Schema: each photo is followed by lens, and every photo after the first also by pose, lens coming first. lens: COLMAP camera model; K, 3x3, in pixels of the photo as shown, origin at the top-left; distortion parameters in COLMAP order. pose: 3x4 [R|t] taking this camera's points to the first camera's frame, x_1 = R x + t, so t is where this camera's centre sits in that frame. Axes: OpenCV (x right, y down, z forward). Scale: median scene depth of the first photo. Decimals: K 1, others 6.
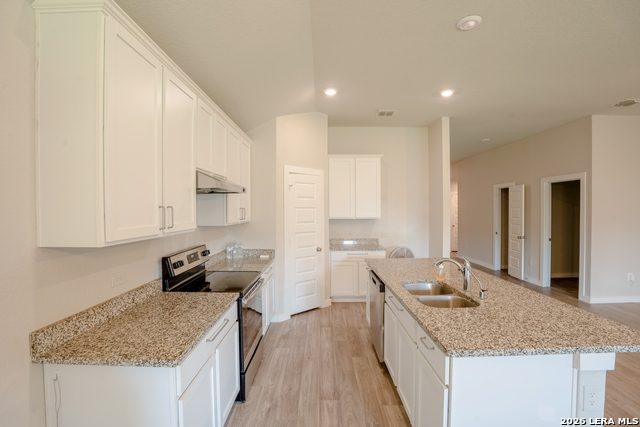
lens RADIAL K [[295.2, 0, 316.5], [0, 295.2, 214.7], [0, 0, 1]] dist [-0.070757, 0.019014]
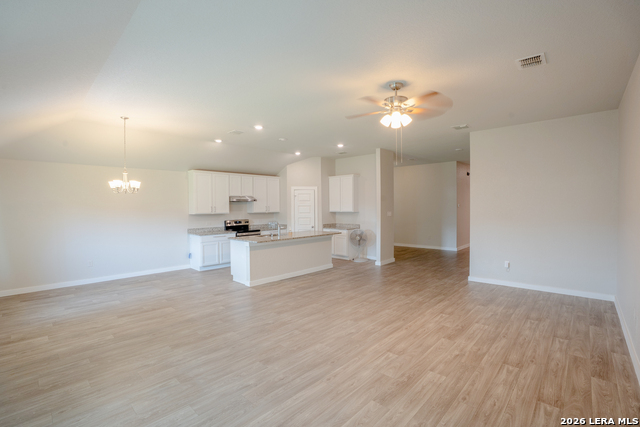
lens RADIAL K [[295.2, 0, 316.5], [0, 295.2, 214.7], [0, 0, 1]] dist [-0.070757, 0.019014]
pose [[0.731594, 0.017247, -0.681523, 1.368262], [-0.007043, 0.999818, 0.017742, -0.000497], [0.681705, -0.008180, 0.731582, -0.432375]]
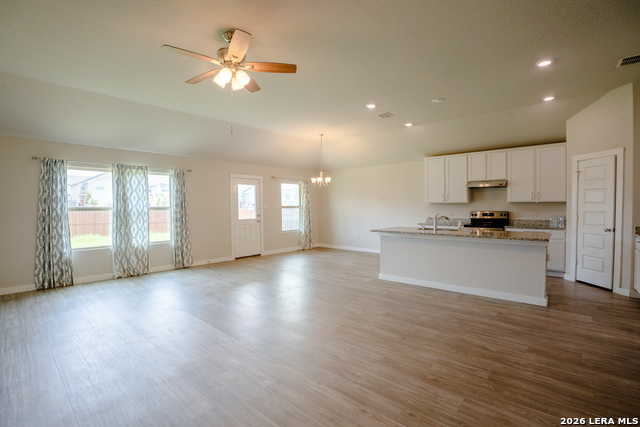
lens RADIAL K [[295.2, 0, 316.5], [0, 295.2, 214.7], [0, 0, 1]] dist [-0.070757, 0.019014]
pose [[-0.655552, 0.028205, -0.754623, 1.348632], [-0.004352, 0.999145, 0.041124, 0.030199], [0.755137, 0.030243, -0.654869, 0.863699]]
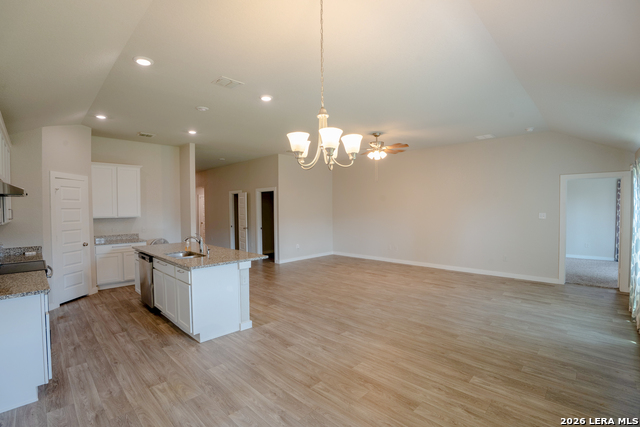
lens RADIAL K [[295.2, 0, 316.5], [0, 295.2, 214.7], [0, 0, 1]] dist [-0.070757, 0.019014]
pose [[0.693980, -0.016456, 0.719806, -0.159595], [0.016410, 0.999841, 0.007038, 0.007695], [-0.719808, 0.006928, 0.694139, -0.423762]]
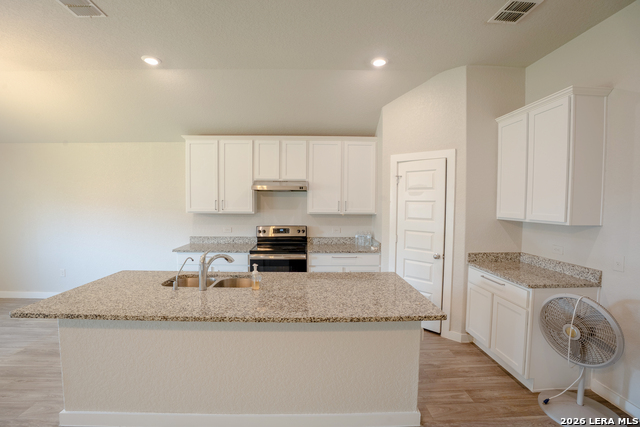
lens RADIAL K [[295.2, 0, 316.5], [0, 295.2, 214.7], [0, 0, 1]] dist [-0.070757, 0.019014]
pose [[0.037153, 0.045745, -0.998262, 0.726253], [-0.024334, 0.998697, 0.044859, -0.015555], [0.999013, 0.022625, 0.038218, 0.655432]]
